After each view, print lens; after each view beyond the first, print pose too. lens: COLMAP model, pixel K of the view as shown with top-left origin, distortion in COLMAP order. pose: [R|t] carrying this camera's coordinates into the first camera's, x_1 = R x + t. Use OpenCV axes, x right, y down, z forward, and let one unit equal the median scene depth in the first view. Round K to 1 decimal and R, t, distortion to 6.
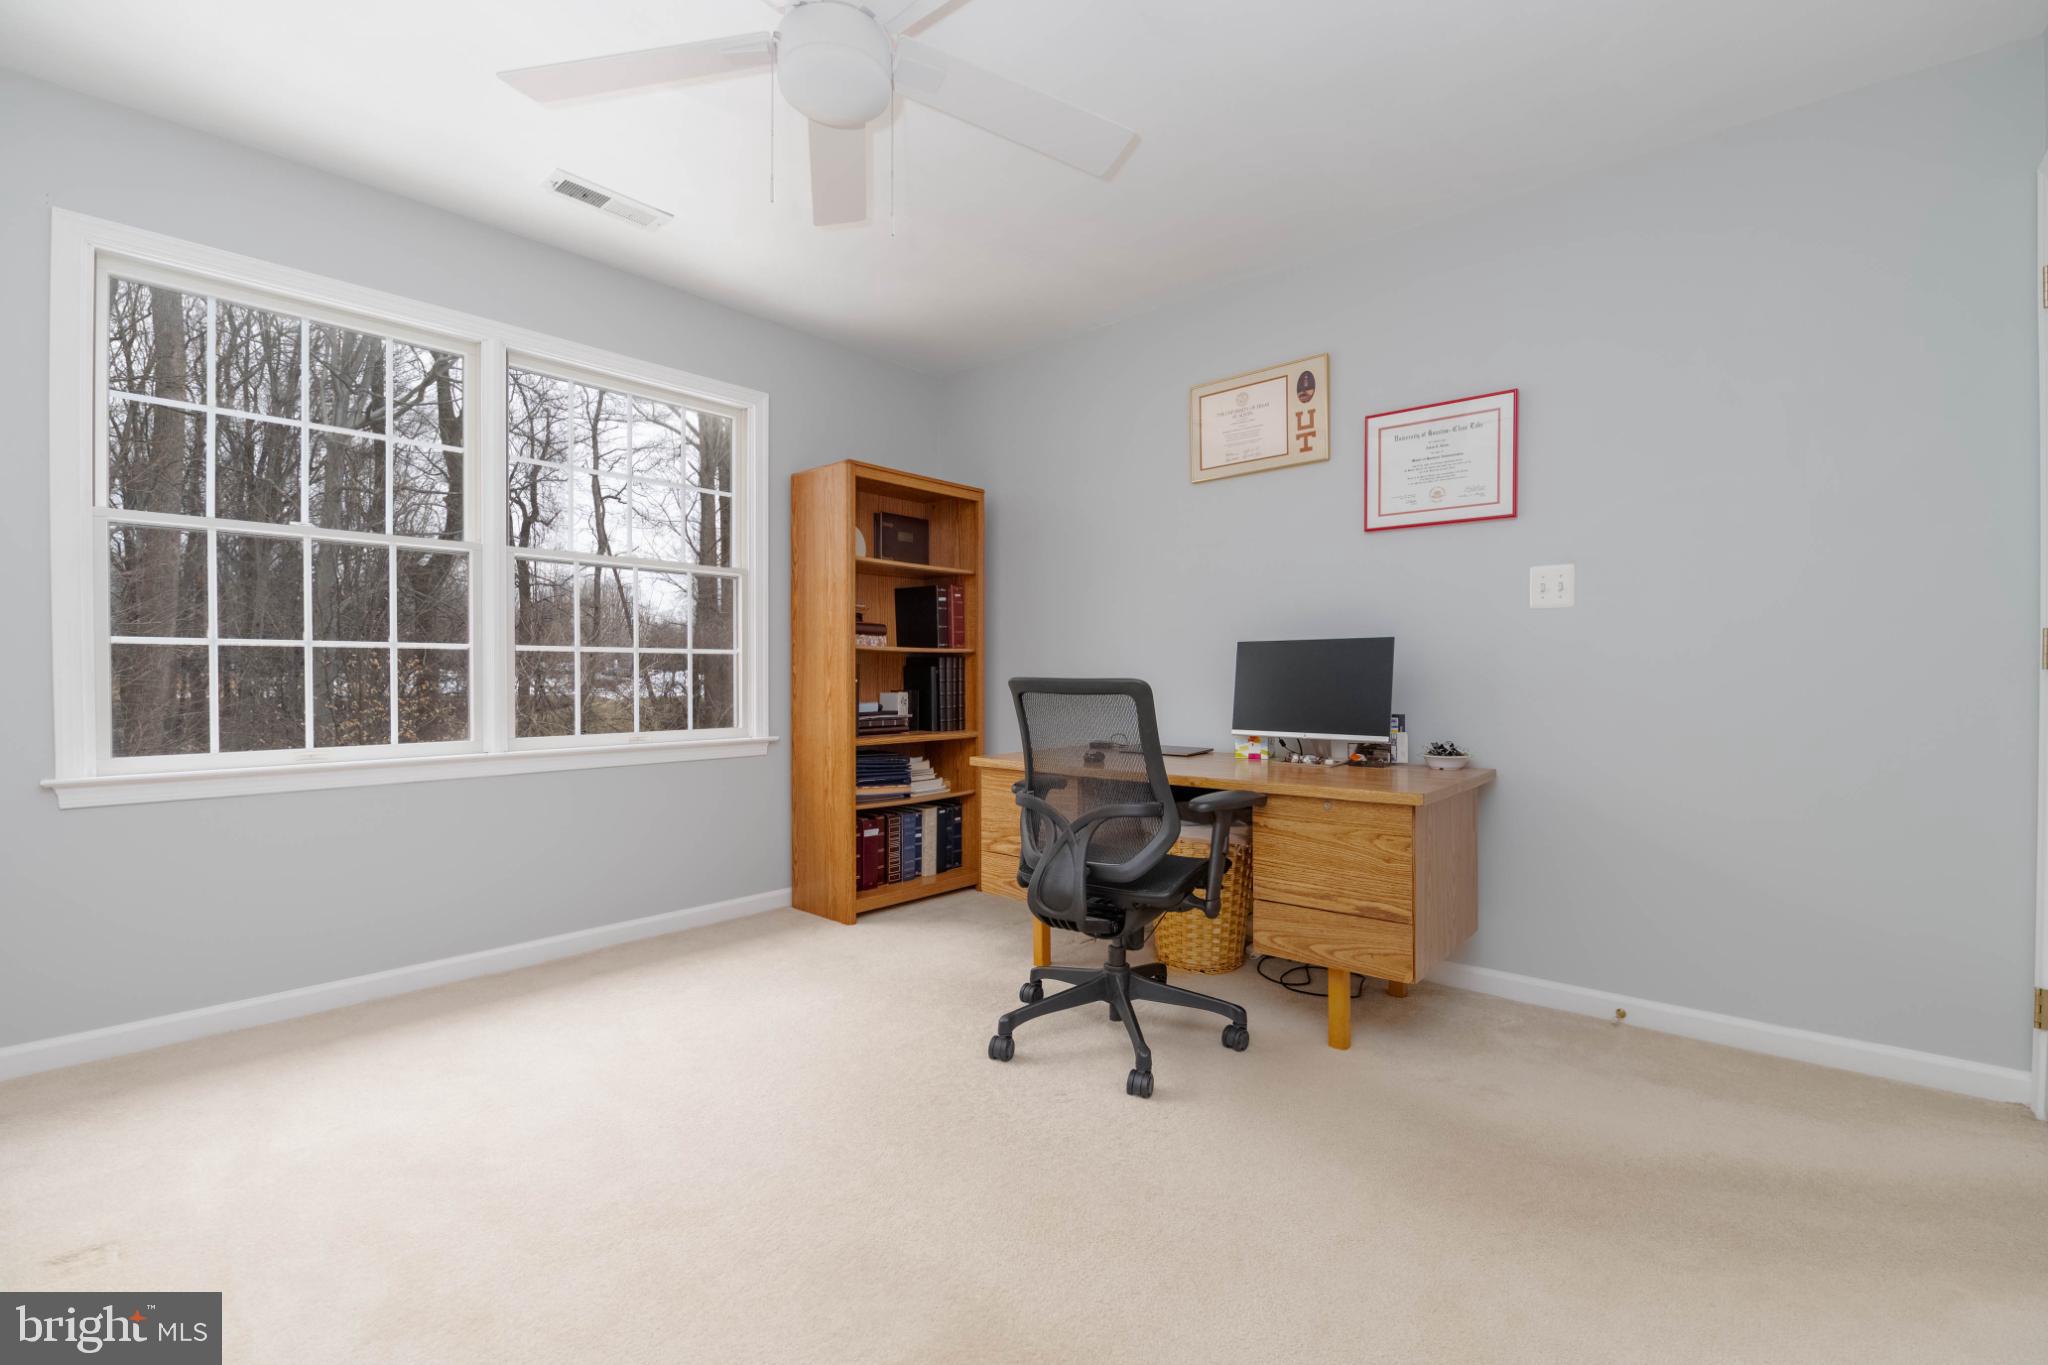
lens RADIAL K [[898.4, 0, 1037.0], [0, 898.4, 682.3], [0, 0, 1]] dist [0.007614, 0.000193]
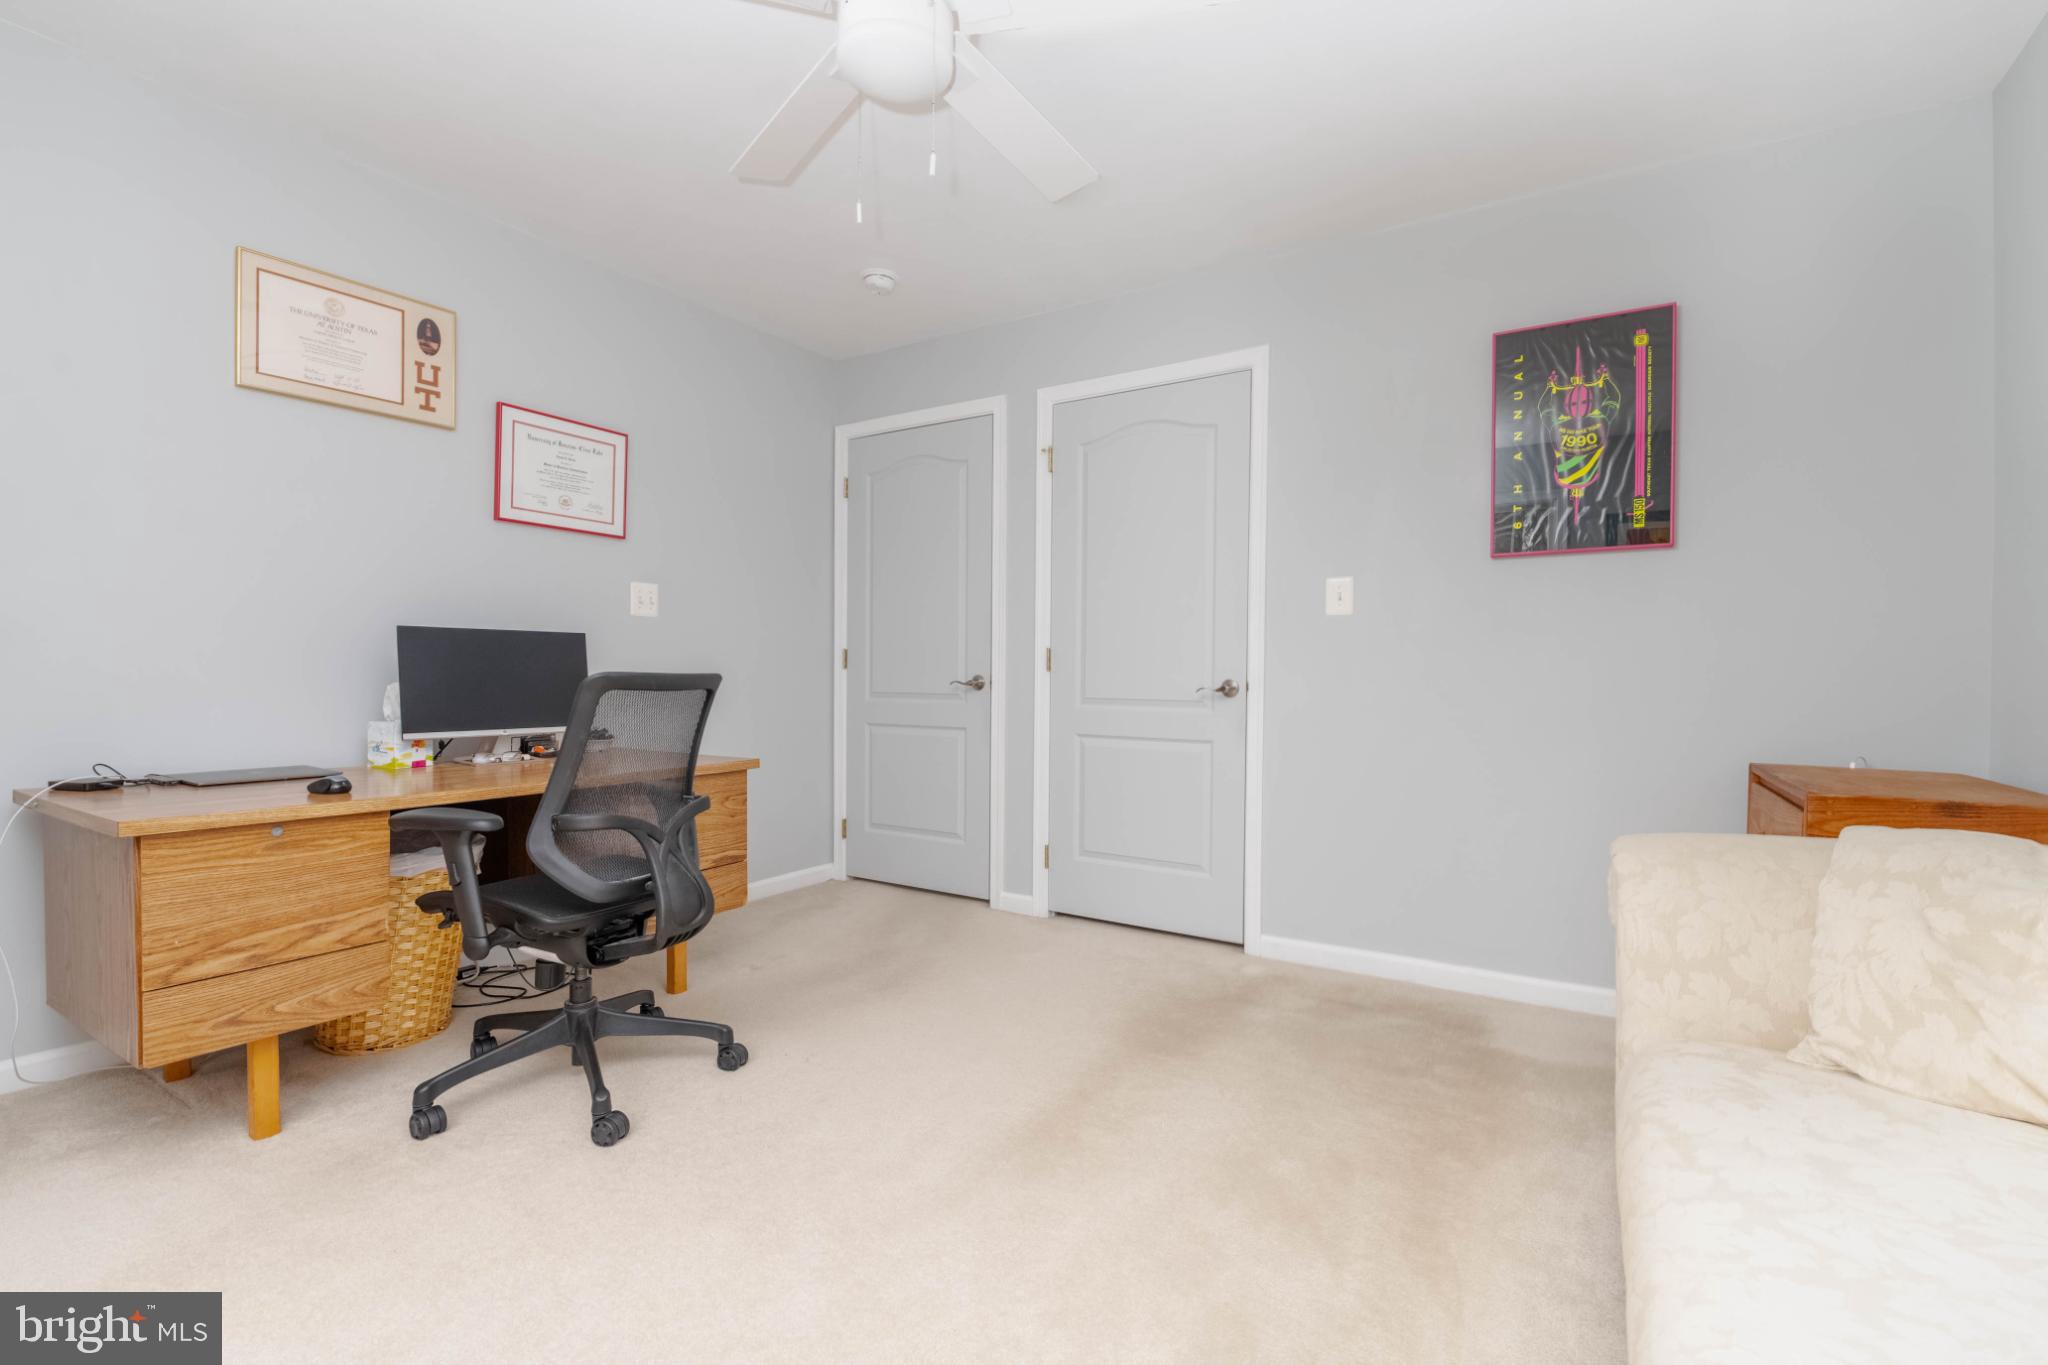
lens RADIAL K [[944.2, 0, 1027.7], [0, 944.2, 684.3], [0, 0, 1]] dist [0.001924, 0.000159]
pose [[-0.172014, -0.014577, 0.984987, -0.721278], [-0.002700, 0.999894, 0.014326, -0.005791], [-0.985091, -0.000195, -0.172035, 0.593969]]
